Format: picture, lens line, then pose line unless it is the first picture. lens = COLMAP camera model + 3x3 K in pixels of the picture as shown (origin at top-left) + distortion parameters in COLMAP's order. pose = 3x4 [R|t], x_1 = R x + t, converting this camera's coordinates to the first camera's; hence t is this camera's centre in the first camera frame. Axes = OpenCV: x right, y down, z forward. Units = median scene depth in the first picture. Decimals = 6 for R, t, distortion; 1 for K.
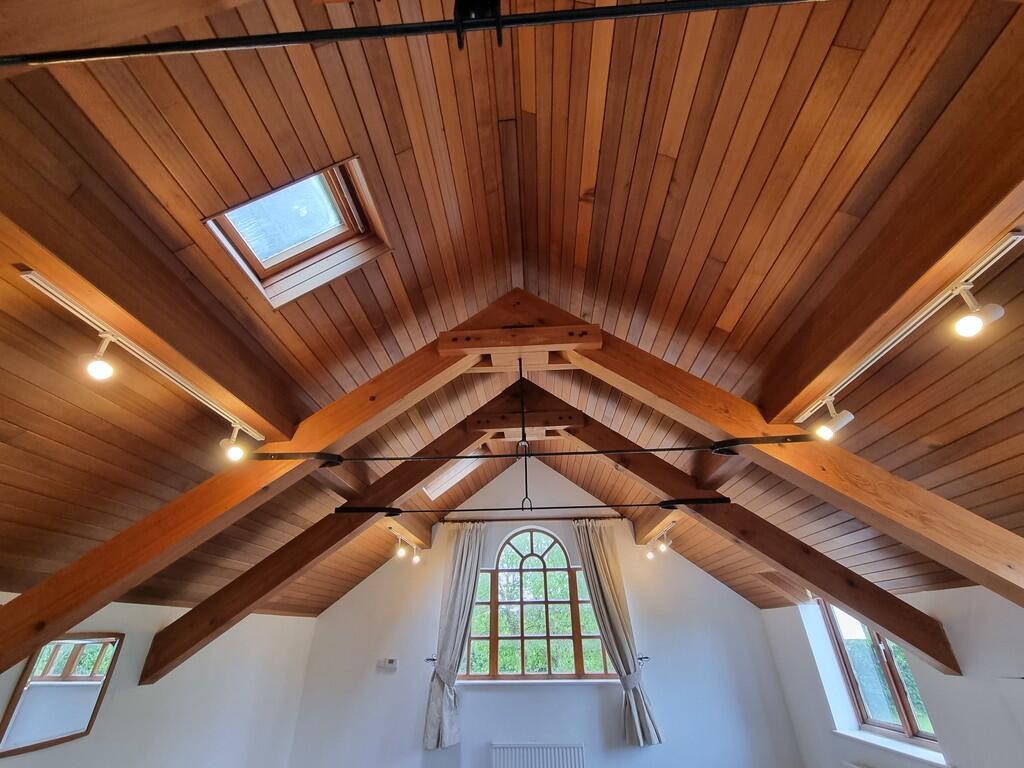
lens RADIAL K [[423.8, 0, 509.5], [0, 423.8, 384.3], [0, 0, 1]] dist [0.007675, -0.003855]
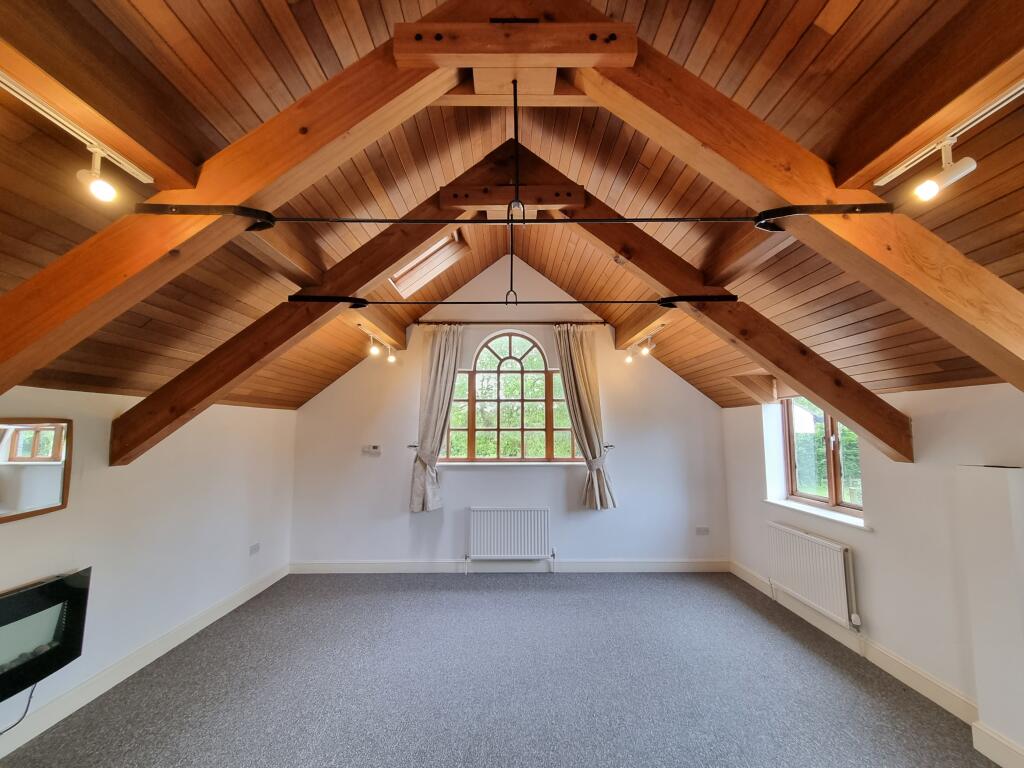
lens RADIAL K [[423.8, 0, 509.5], [0, 423.8, 384.3], [0, 0, 1]] dist [0.007675, -0.003855]
pose [[0.997972, 0.015265, 0.061799, -0.015356], [-0.039565, 0.909272, 0.414318, 0.083643], [-0.049868, -0.415923, 0.908032, 0.128998]]
